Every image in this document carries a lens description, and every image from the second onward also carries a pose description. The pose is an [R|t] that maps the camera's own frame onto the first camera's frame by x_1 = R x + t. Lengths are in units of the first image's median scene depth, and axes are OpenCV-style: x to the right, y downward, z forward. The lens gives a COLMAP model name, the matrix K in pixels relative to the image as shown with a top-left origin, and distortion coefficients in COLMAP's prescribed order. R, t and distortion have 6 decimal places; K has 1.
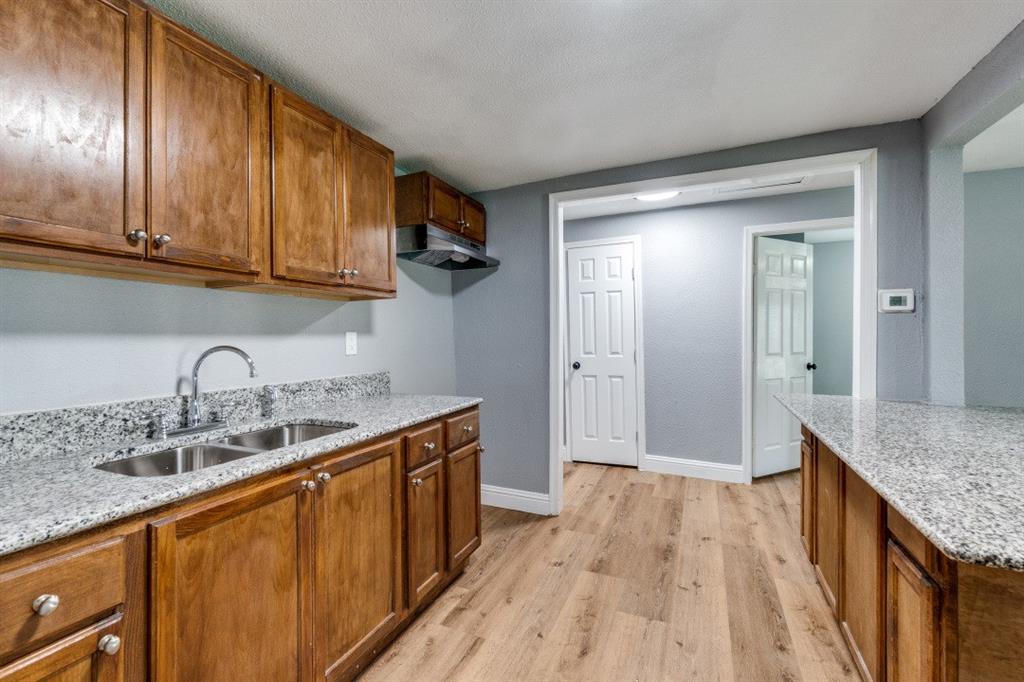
lens RADIAL K [[467.2, 0, 510.5], [0, 467.2, 333.4], [0, 0, 1]] dist [-0.012437, 0.003772]
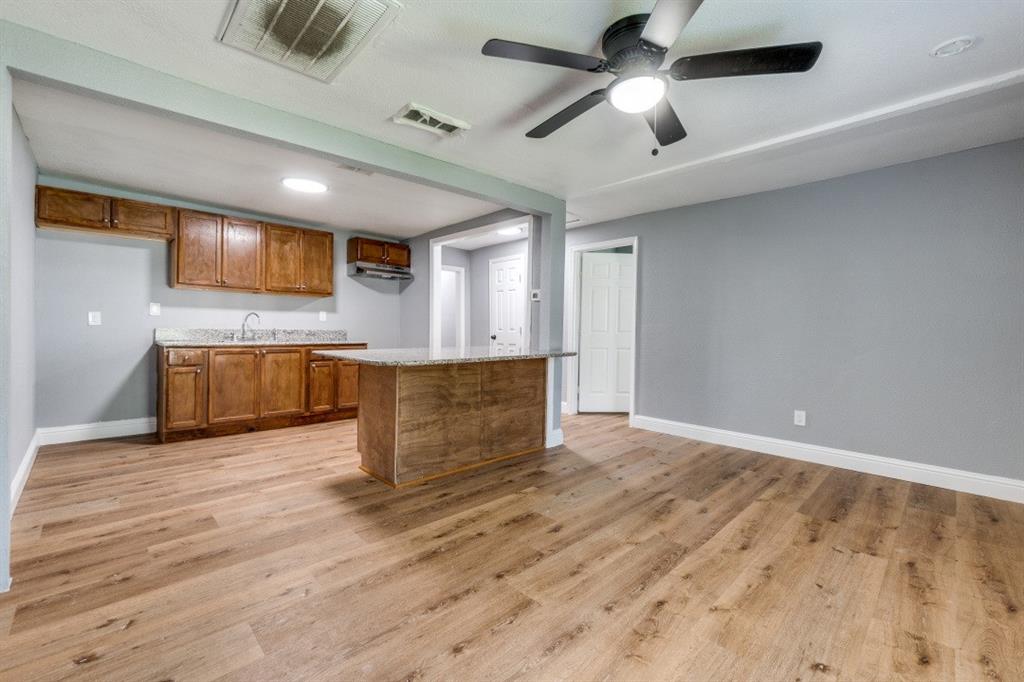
lens RADIAL K [[467.2, 0, 505.2], [0, 467.2, 337.8], [0, 0, 1]] dist [-0.012437, 0.003772]
pose [[0.920526, 0.026633, -0.389772, 1.801732], [-0.018978, 0.999544, 0.023477, 0.074783], [0.390219, -0.014214, 0.920612, -1.000403]]
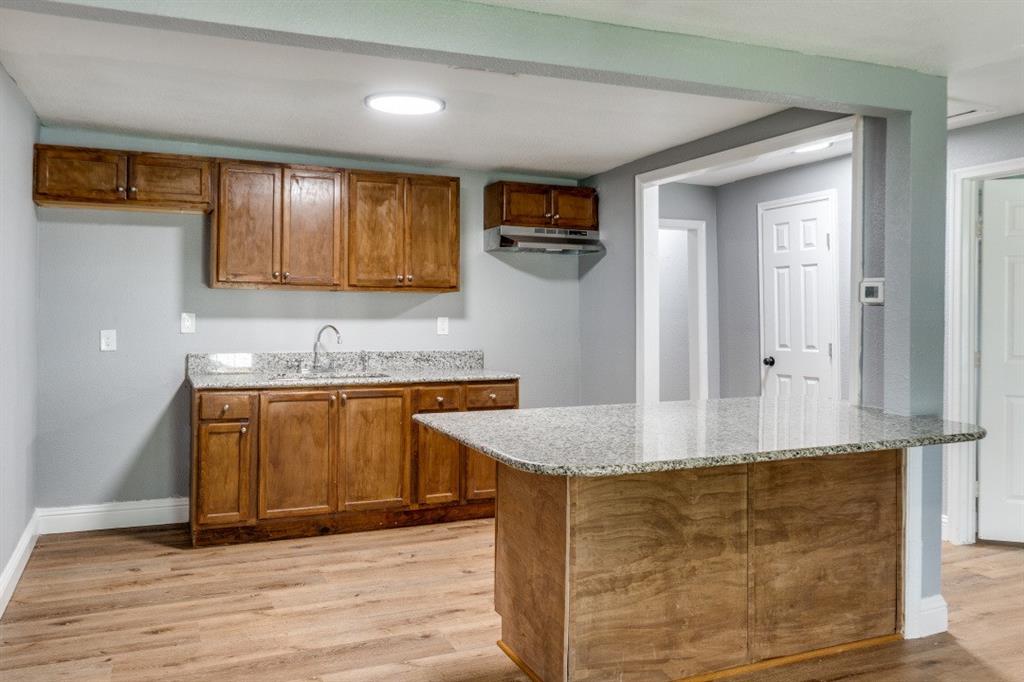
lens RADIAL K [[833.1, 0, 451.2], [0, 833.1, 308.2], [0, 0, 1]] dist [0.007192, 0.009148]
pose [[0.709028, 0.009192, -0.705120, 1.682859], [-0.008015, 0.999955, 0.004976, -0.049891], [0.705135, 0.002124, 0.709070, -0.798310]]
